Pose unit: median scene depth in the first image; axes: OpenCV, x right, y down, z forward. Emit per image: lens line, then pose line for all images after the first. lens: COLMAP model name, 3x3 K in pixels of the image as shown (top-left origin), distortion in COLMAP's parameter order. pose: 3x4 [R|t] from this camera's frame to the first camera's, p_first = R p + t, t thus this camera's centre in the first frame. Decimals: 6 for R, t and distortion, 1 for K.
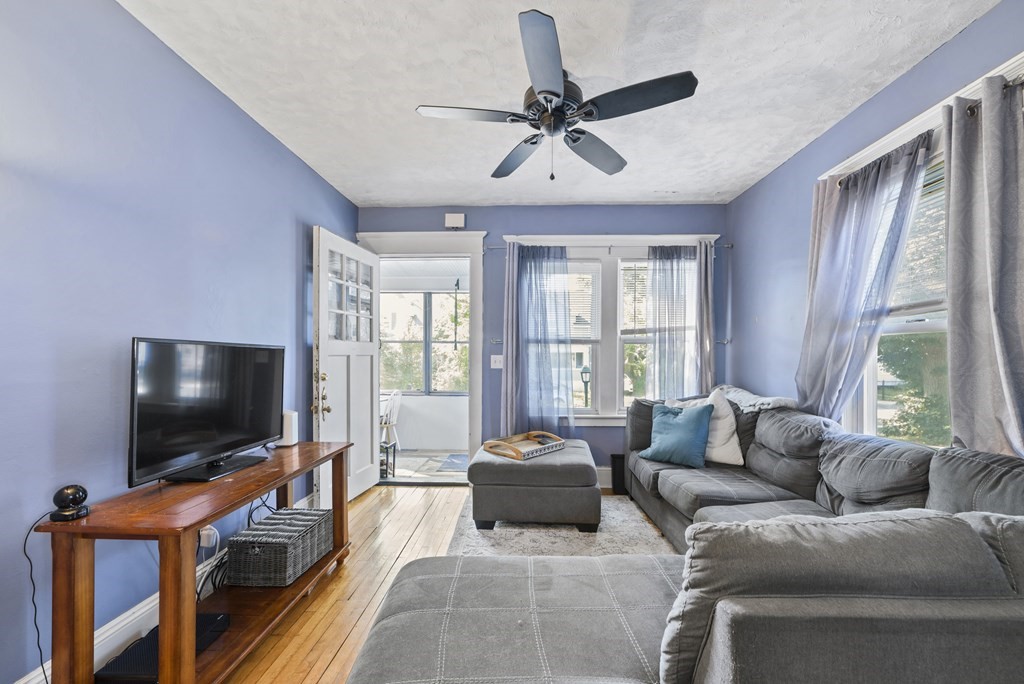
lens RADIAL K [[419.3, 0, 499.8], [0, 419.3, 355.1], [0, 0, 1]] dist [-0.009096, -0.001463]
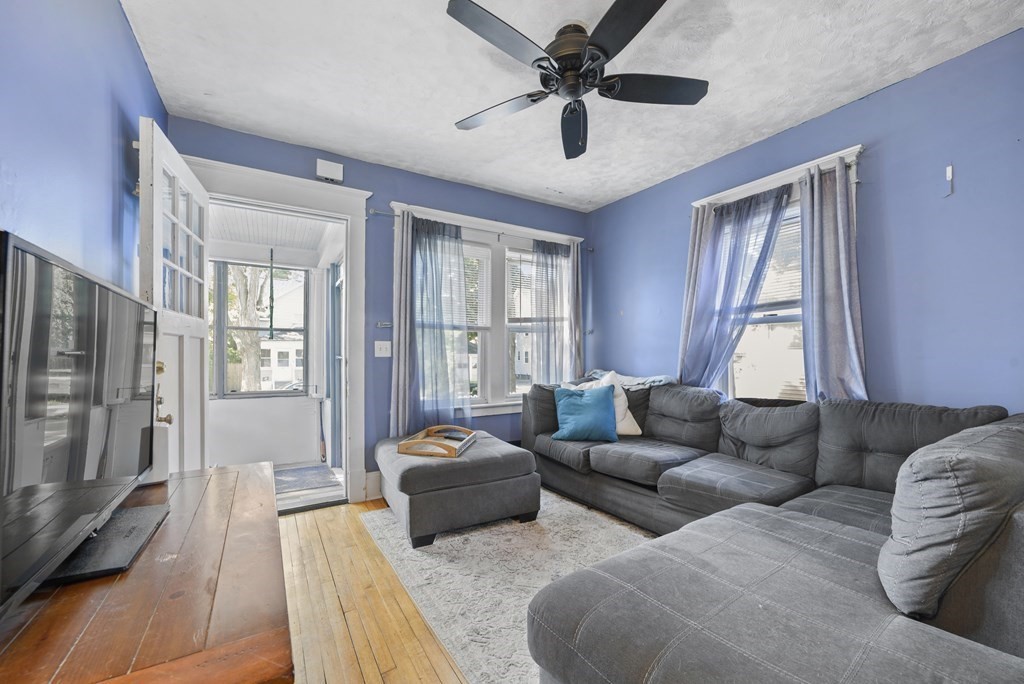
lens RADIAL K [[419.3, 0, 511.8], [0, 419.3, 350.1], [0, 0, 1]] dist [-0.009096, -0.001463]
pose [[0.827461, 0.005184, 0.561500, -0.290020], [-0.000724, 0.999966, -0.008165, 0.026970], [-0.561523, 0.006350, 0.827437, 0.171384]]
